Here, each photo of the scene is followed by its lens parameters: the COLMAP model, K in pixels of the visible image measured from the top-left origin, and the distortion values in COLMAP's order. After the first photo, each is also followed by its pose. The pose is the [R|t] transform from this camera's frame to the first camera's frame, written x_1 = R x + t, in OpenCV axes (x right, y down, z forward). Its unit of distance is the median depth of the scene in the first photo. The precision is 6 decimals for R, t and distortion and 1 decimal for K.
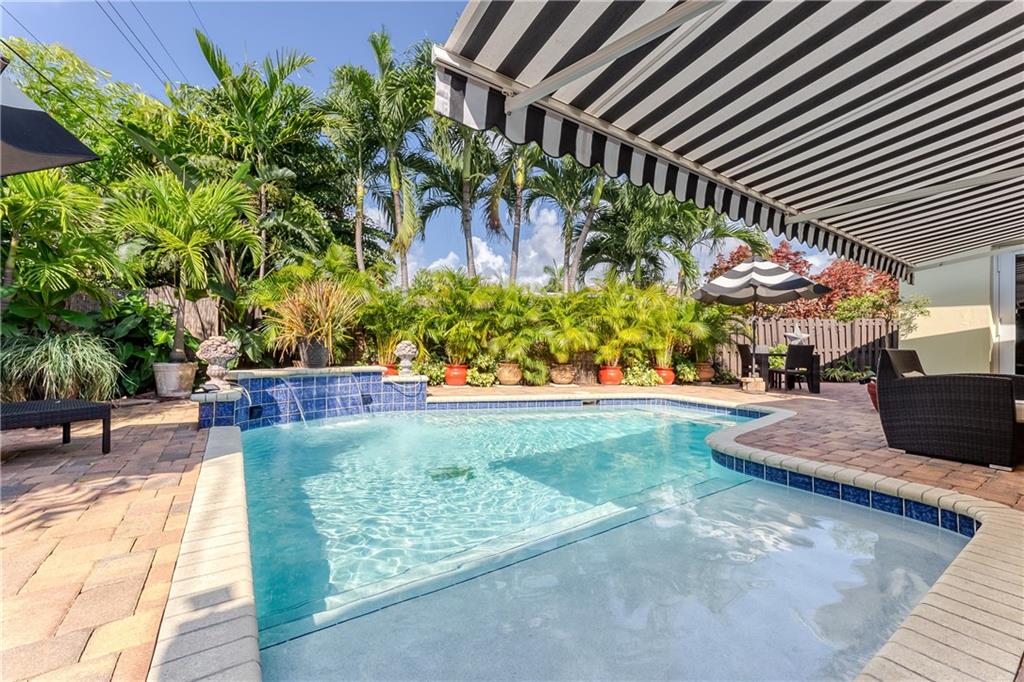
lens RADIAL K [[409.2, 0, 503.7], [0, 409.2, 339.0], [0, 0, 1]] dist [-0.001589, -0.000659]
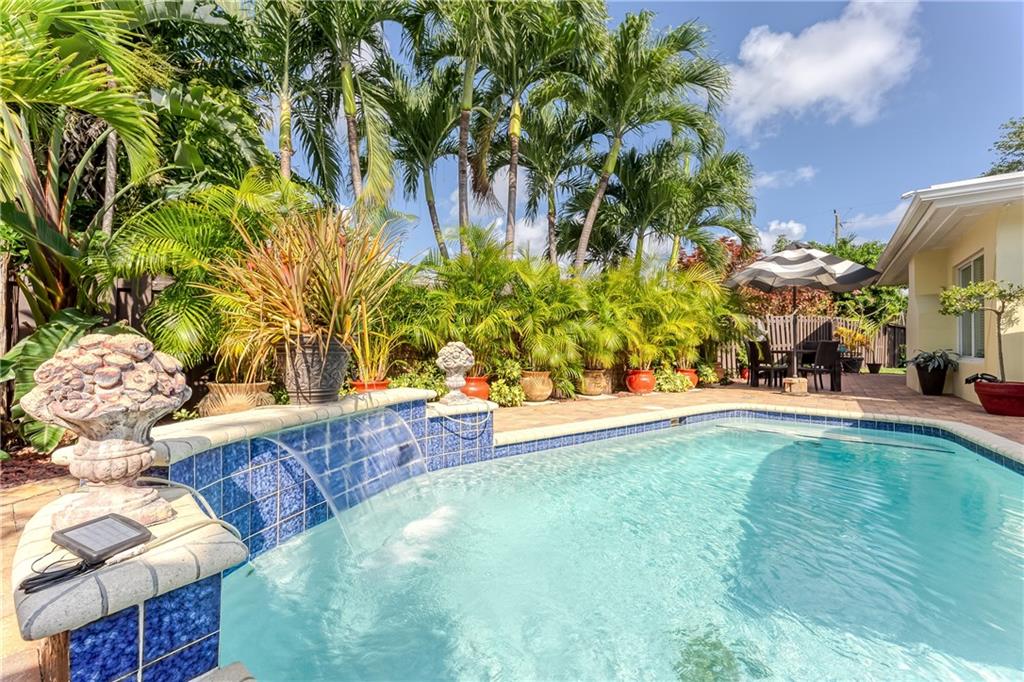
lens RADIAL K [[409.2, 0, 503.7], [0, 409.2, 339.0], [0, 0, 1]] dist [-0.001589, -0.000659]
pose [[0.950314, -0.009747, 0.311141, -0.288209], [0.008641, 0.999951, 0.004932, -0.001379], [-0.311174, -0.001998, 0.950351, 0.352499]]
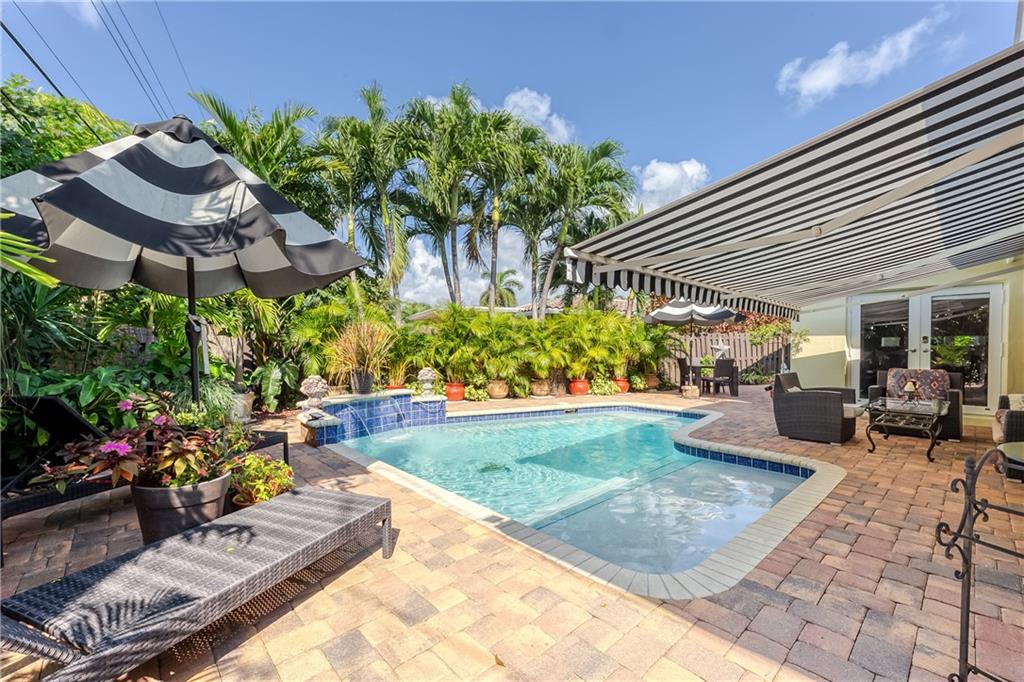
lens RADIAL K [[422.5, 0, 496.0], [0, 422.5, 352.3], [0, 0, 1]] dist [0.001652, -0.000016]
pose [[0.989816, -0.021559, 0.140710, -0.173147], [0.018011, 0.999488, 0.026434, -0.056383], [-0.141208, -0.023630, 0.989698, -0.215091]]
